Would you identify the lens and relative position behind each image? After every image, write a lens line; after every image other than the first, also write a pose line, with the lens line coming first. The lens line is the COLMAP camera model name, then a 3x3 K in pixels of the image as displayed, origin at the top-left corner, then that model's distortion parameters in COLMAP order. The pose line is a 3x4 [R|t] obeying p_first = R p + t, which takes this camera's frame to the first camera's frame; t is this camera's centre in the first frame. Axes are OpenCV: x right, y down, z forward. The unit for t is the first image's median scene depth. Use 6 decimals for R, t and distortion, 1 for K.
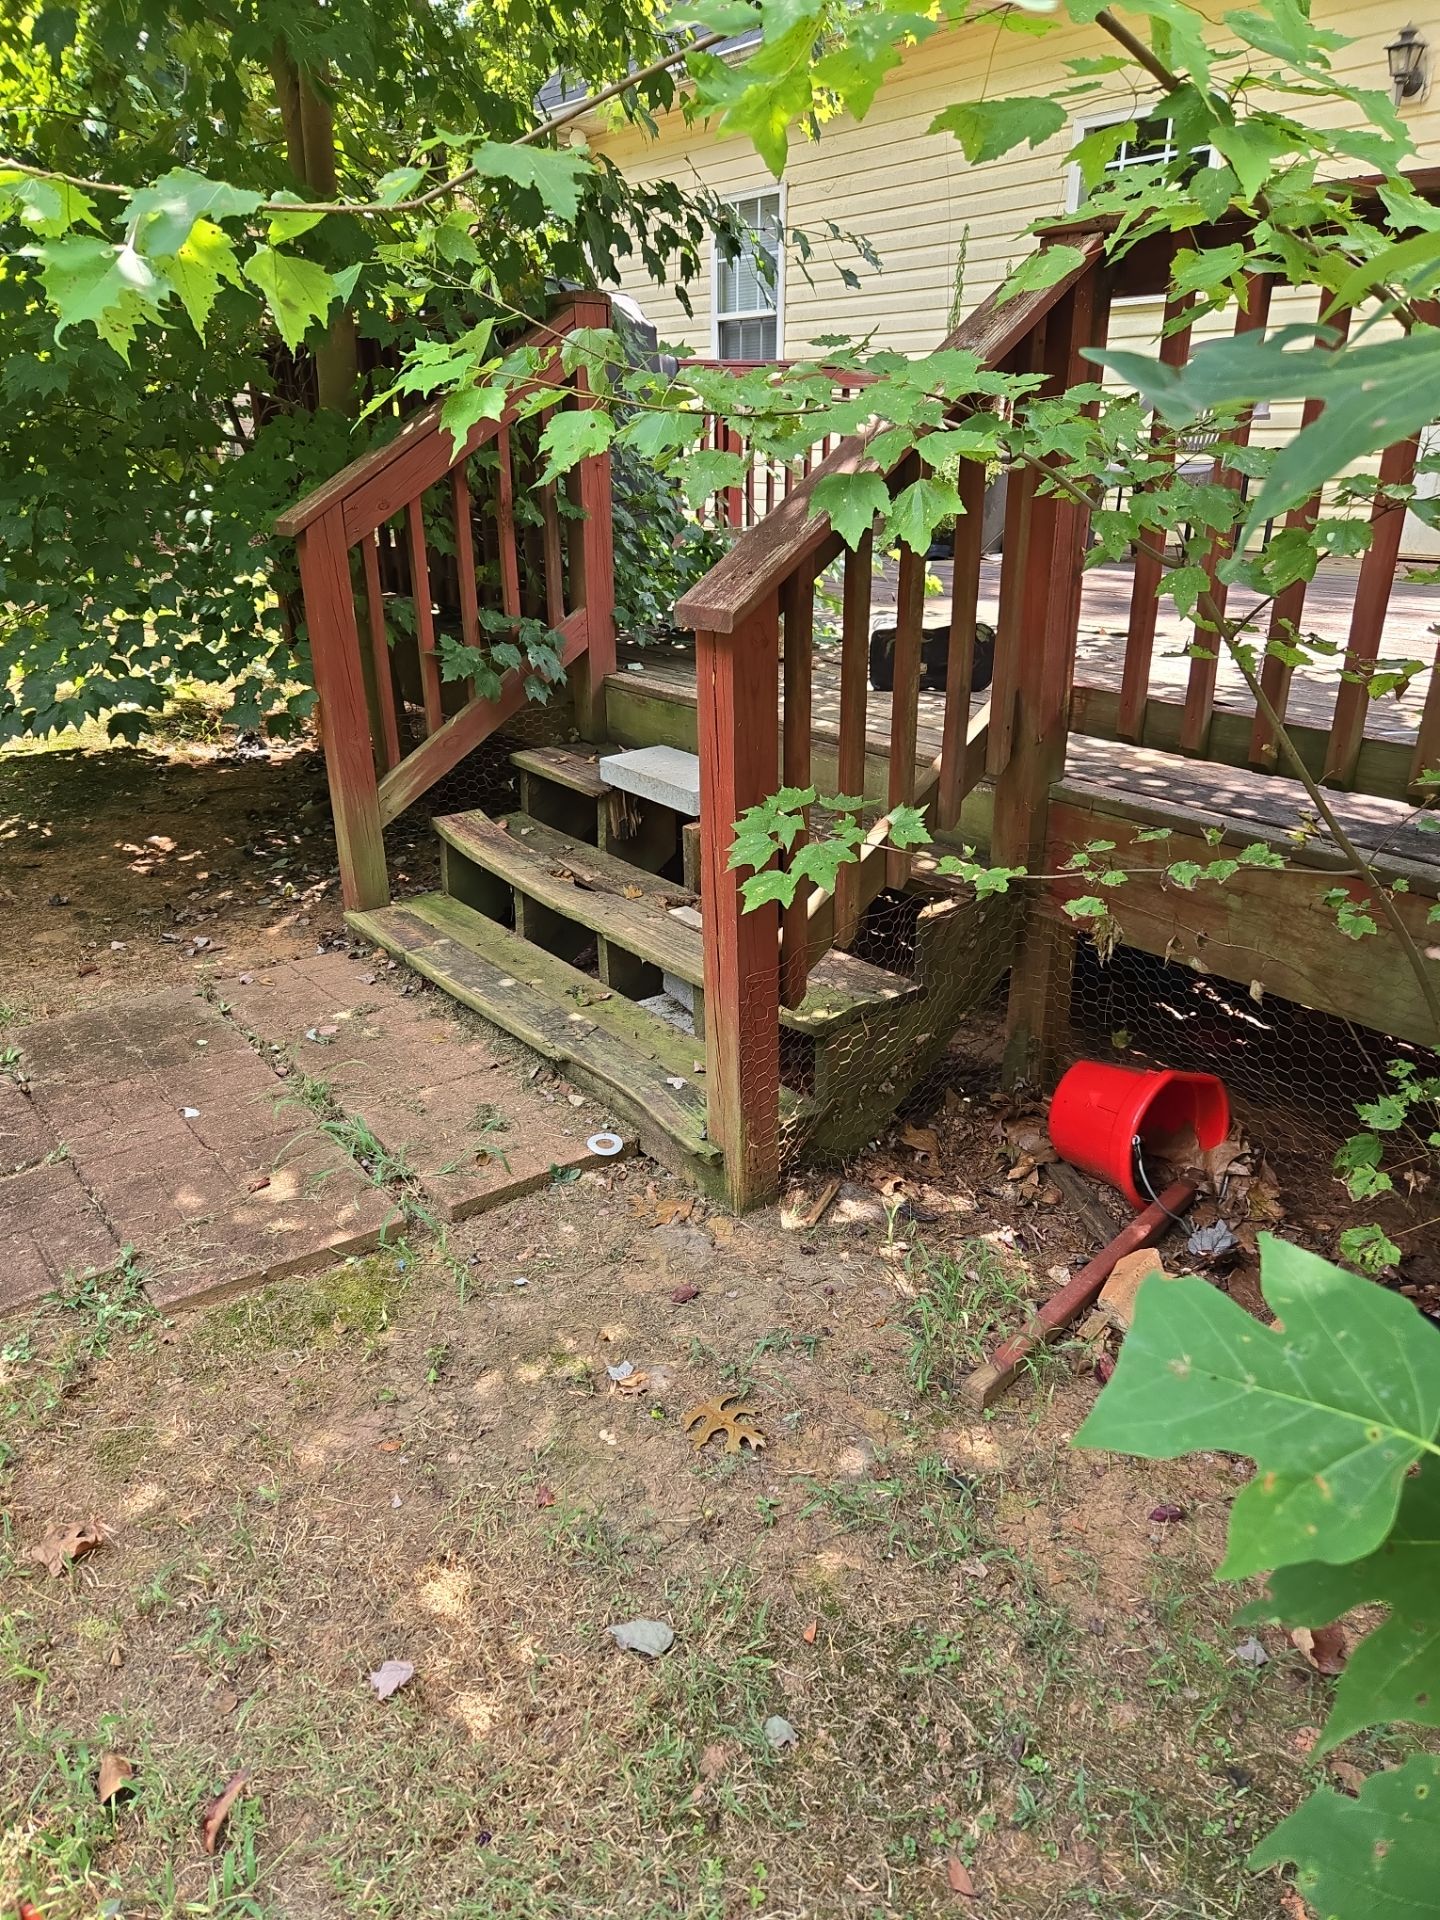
lens RADIAL K [[1307.3, 0, 720.0], [0, 1307.3, 960.0], [0, 0, 1]] dist [0.058421, -0.003106]
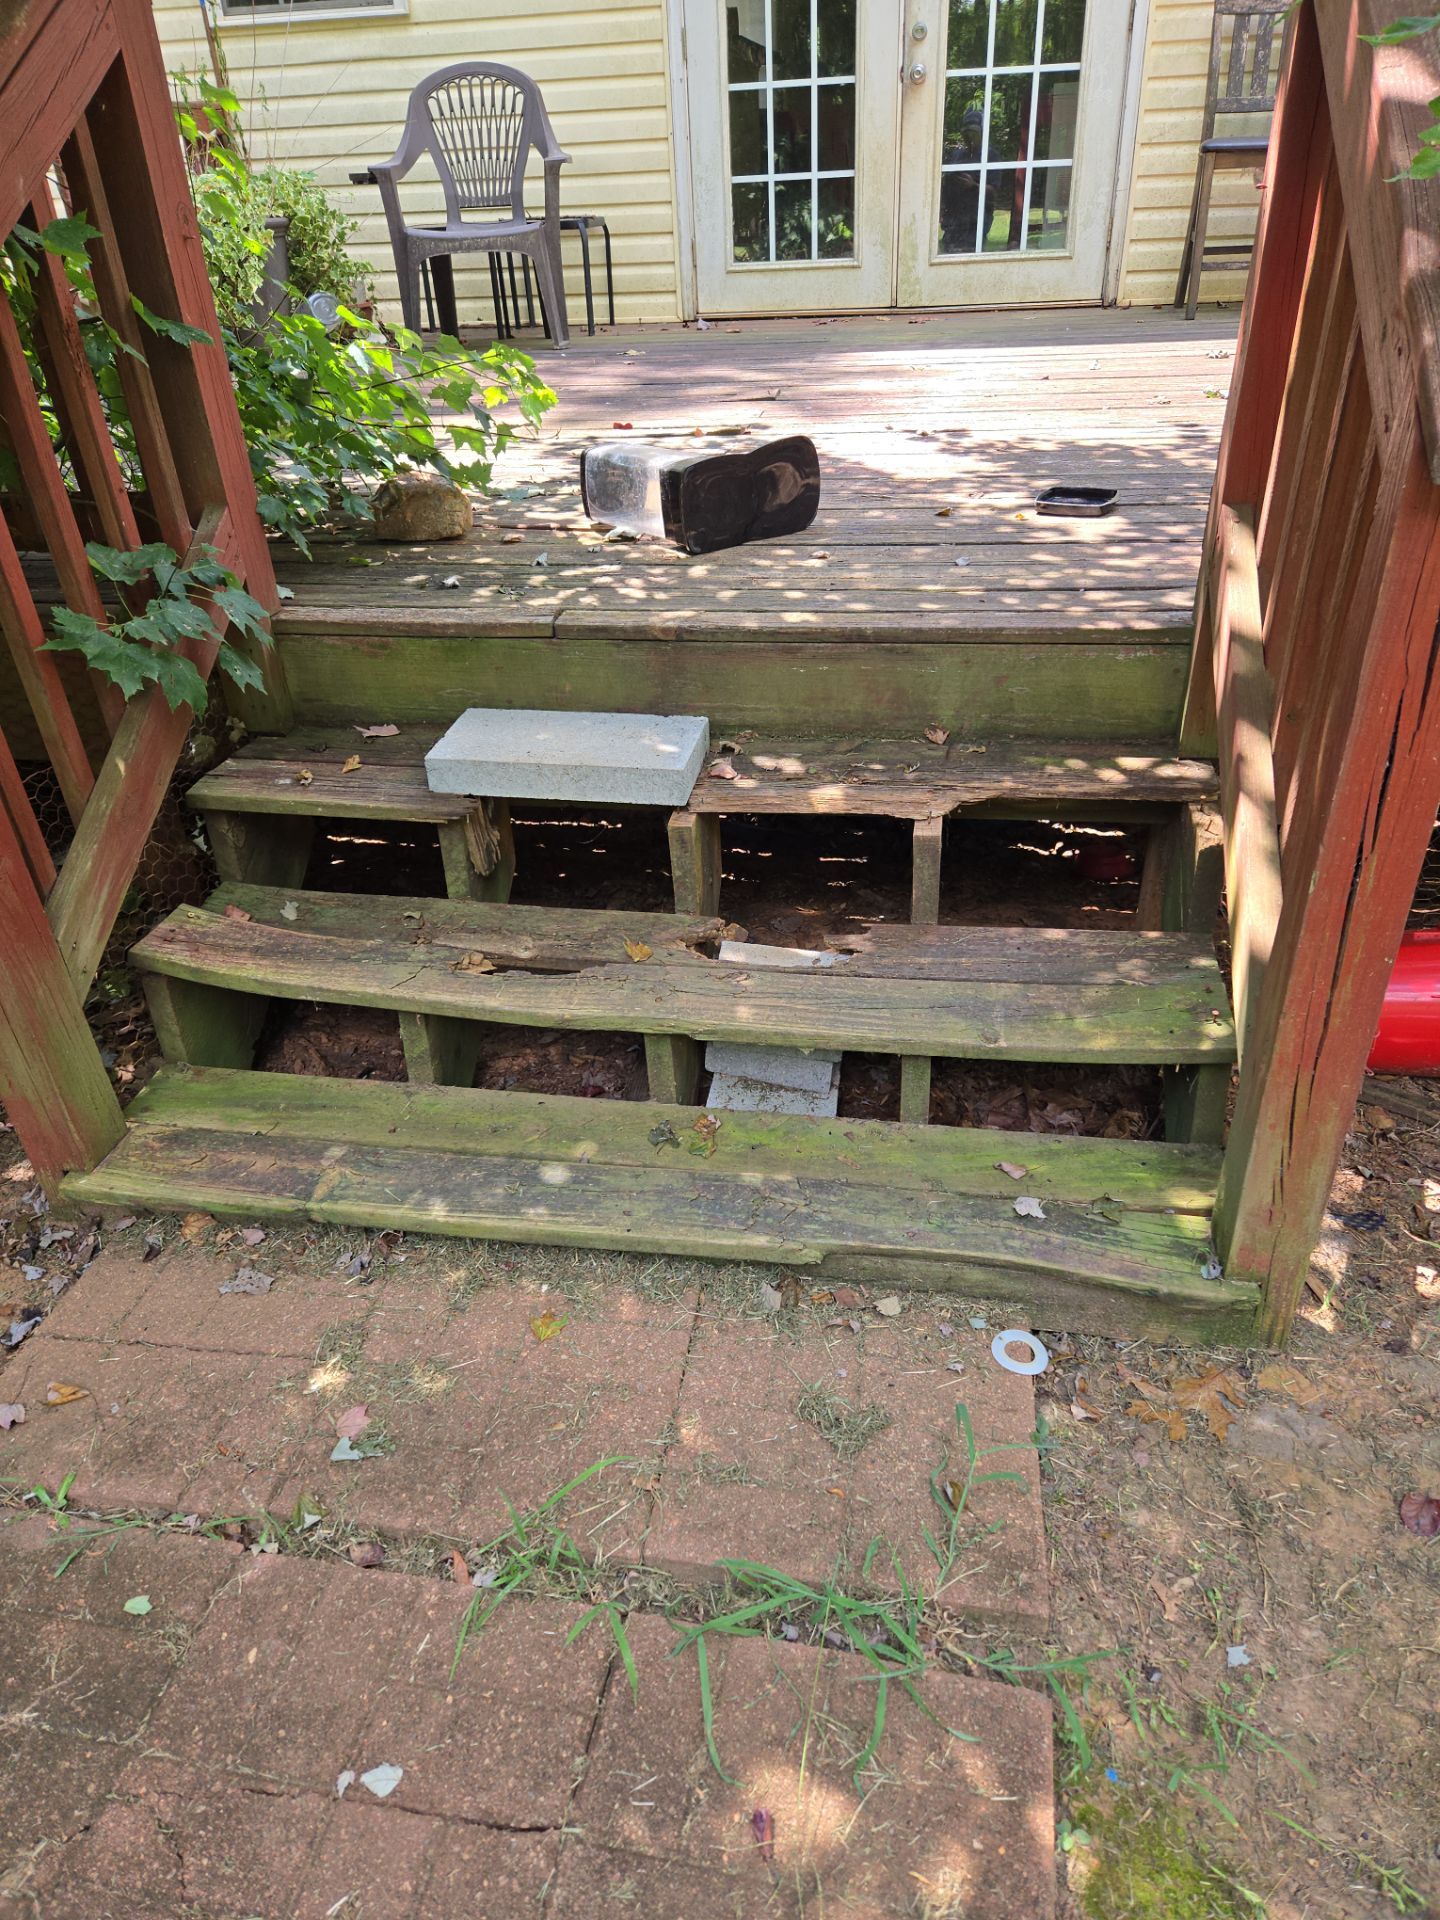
lens RADIAL K [[1307.3, 0, 720.0], [0, 1307.3, 960.0], [0, 0, 1]] dist [0.058421, -0.003106]
pose [[0.741412, -0.368831, 0.560600, -0.372993], [0.287942, 0.929447, 0.230691, -0.172661], [-0.606134, -0.009617, 0.795305, 0.453518]]
